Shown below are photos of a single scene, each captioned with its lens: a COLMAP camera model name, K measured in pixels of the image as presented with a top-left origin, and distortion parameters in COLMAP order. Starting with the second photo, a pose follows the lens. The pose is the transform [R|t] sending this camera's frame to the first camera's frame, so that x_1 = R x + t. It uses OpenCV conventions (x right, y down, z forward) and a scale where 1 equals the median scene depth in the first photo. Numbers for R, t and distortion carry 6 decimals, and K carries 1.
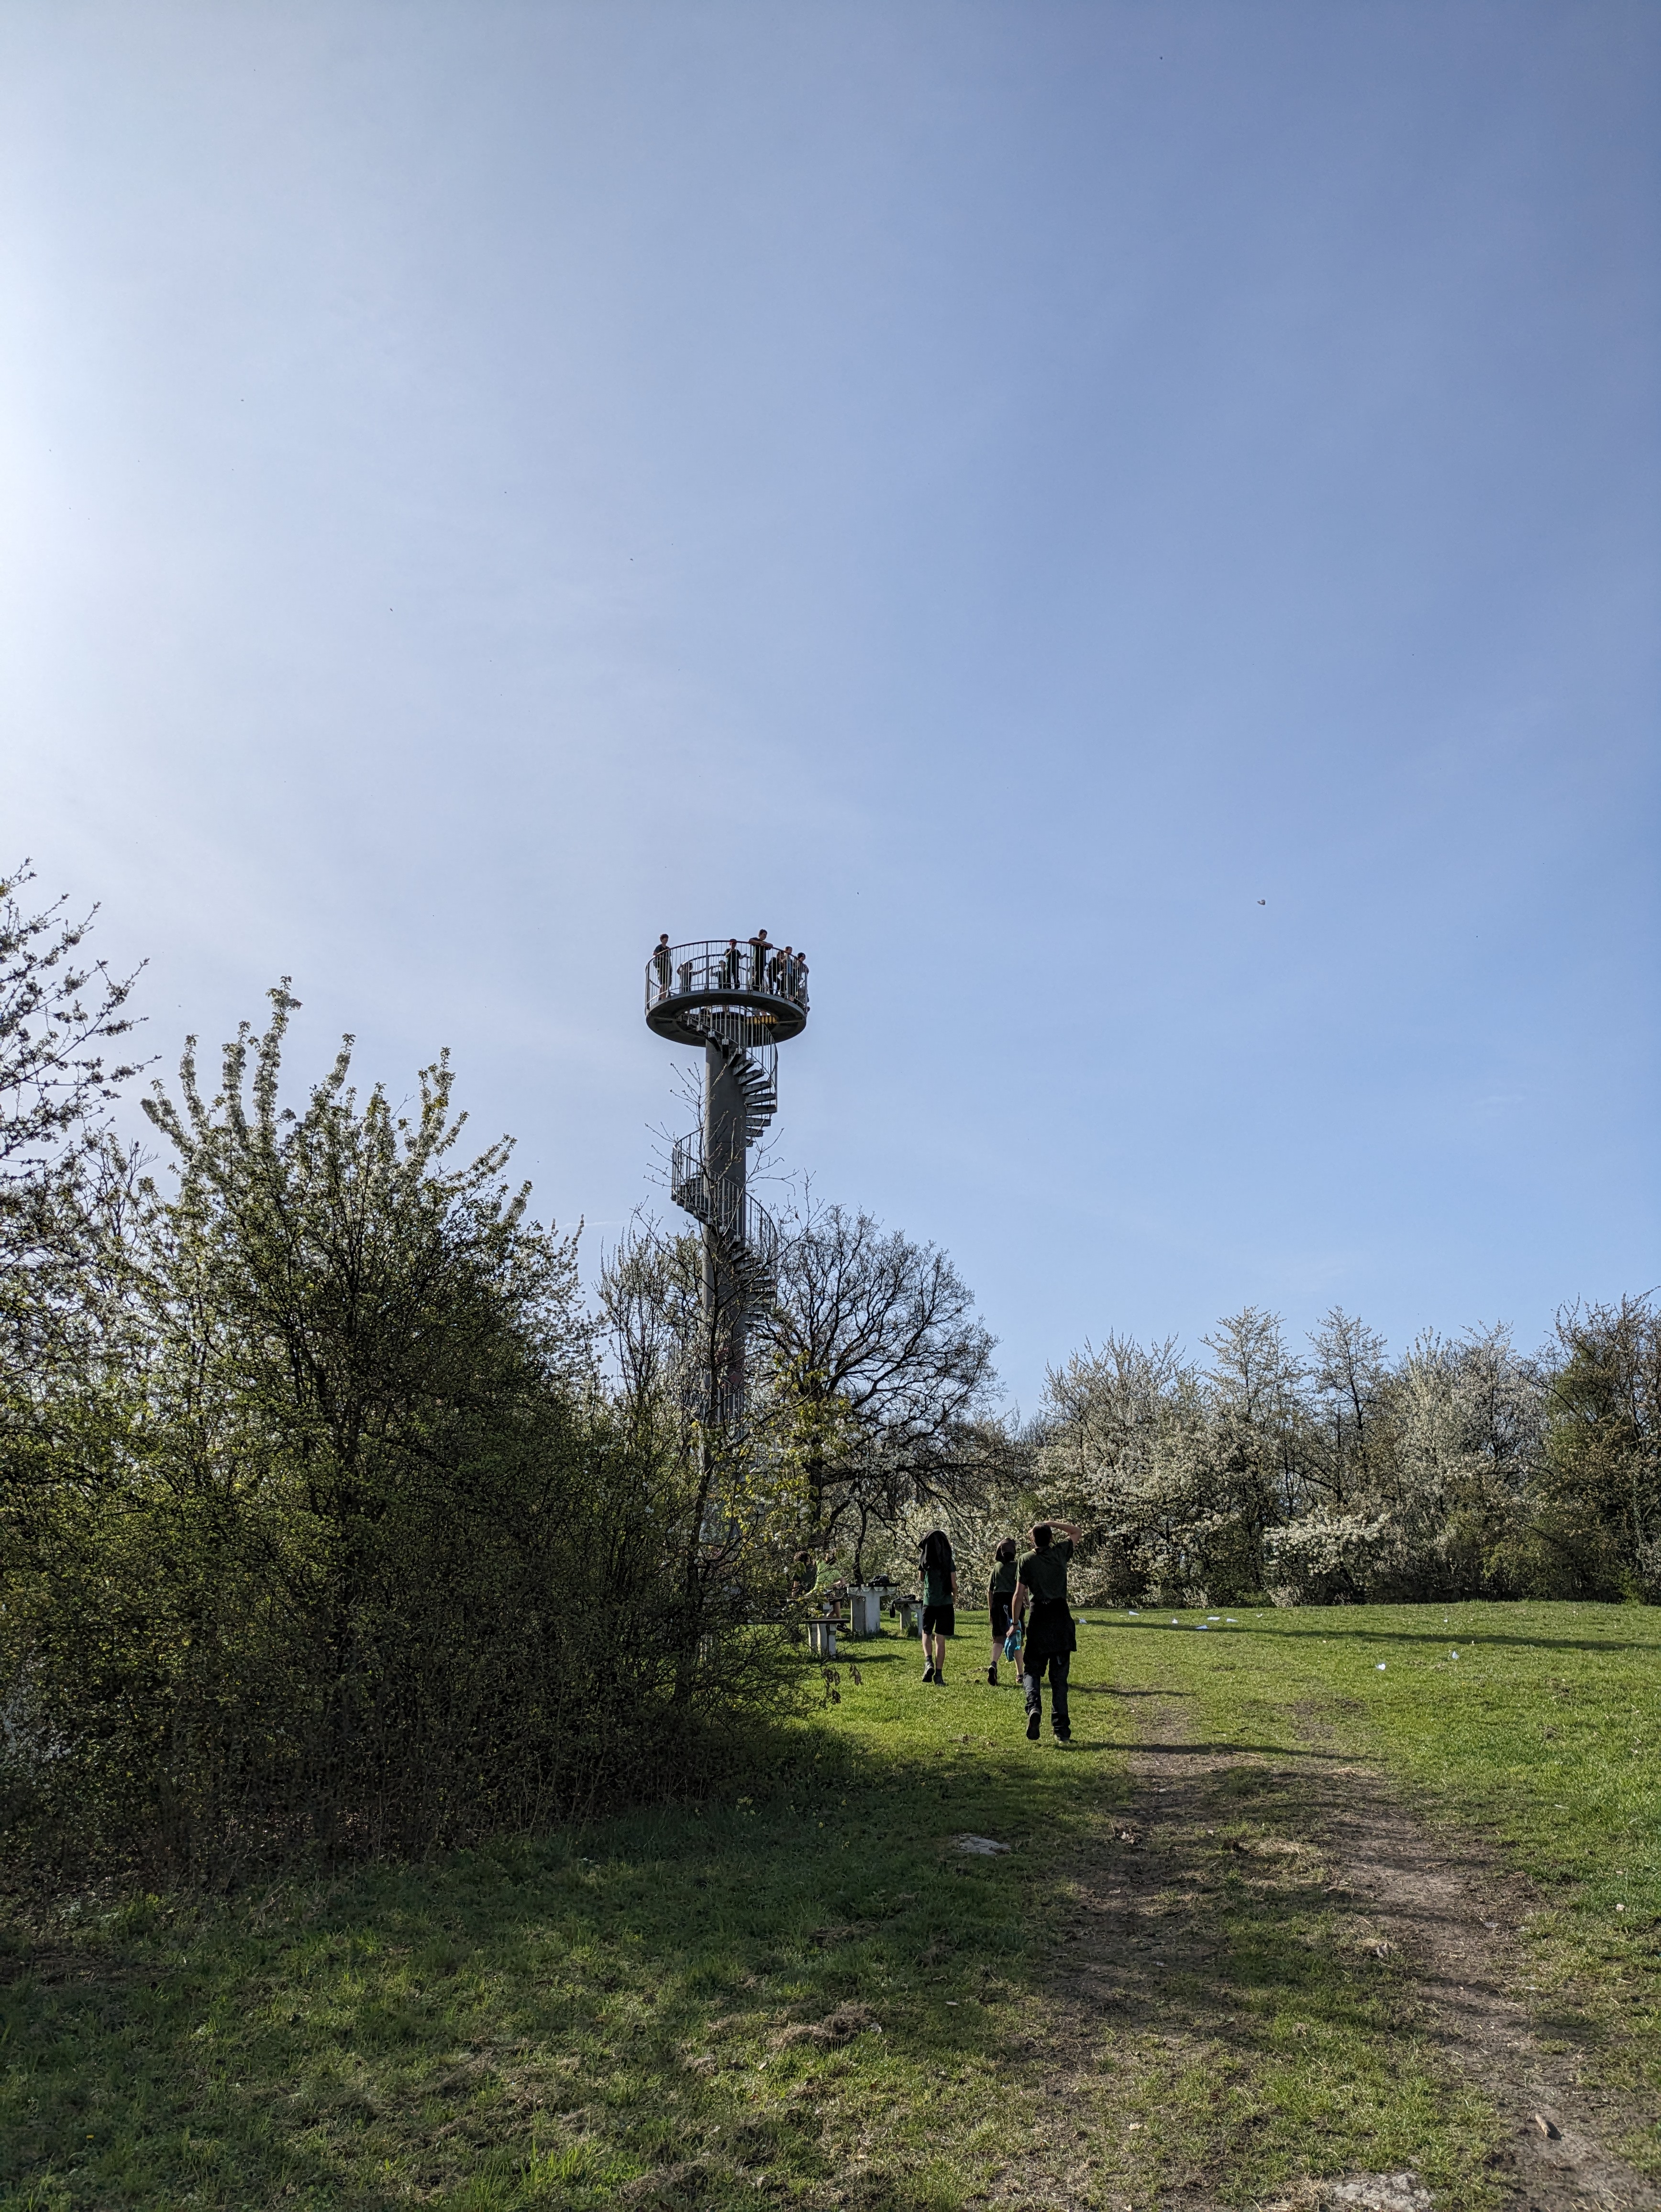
lens RADIAL K [[1641.4, 0, 838.4], [0, 1641.4, 1063.6], [0, 0, 1]] dist [0.031990, -0.026482]
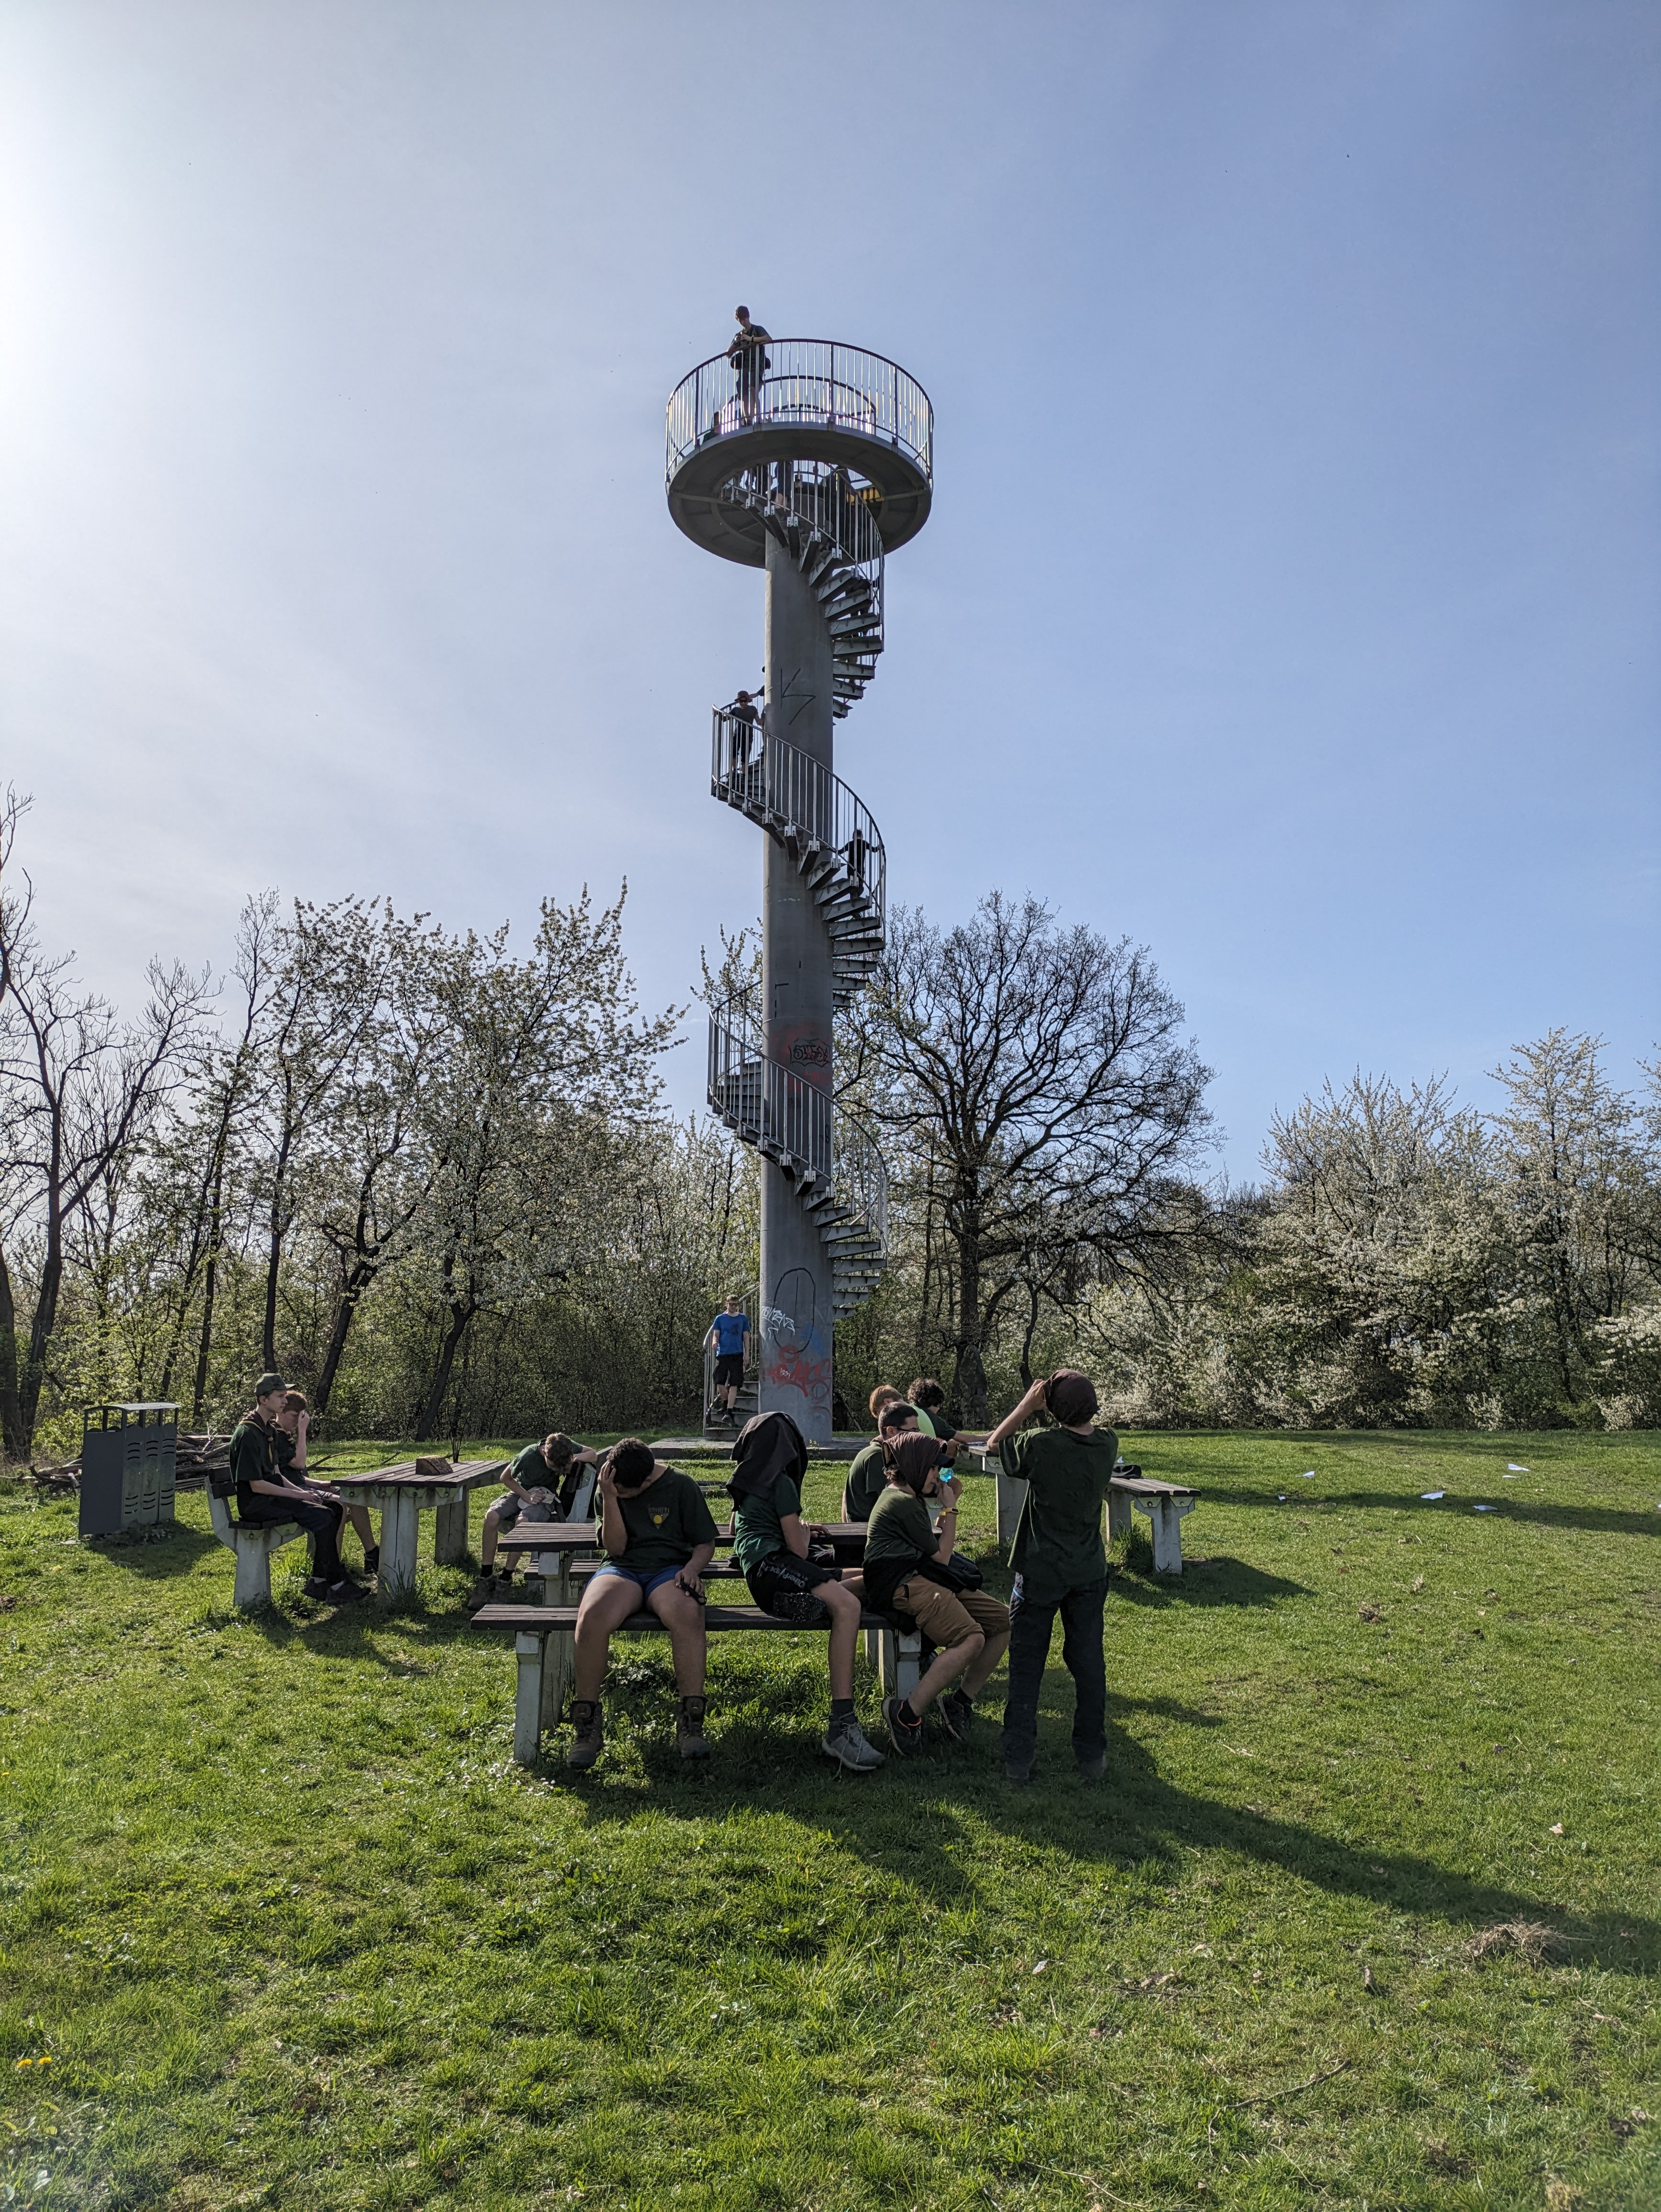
lens RADIAL K [[1641.4, 0, 828.9], [0, 1641.4, 1109.9], [0, 0, 1]] dist [0.031990, -0.026482]
pose [[0.993884, -0.007103, -0.110200, 0.005190], [0.023871, 0.988154, 0.151599, 0.069406], [0.107818, -0.153303, 0.982280, 0.249735]]
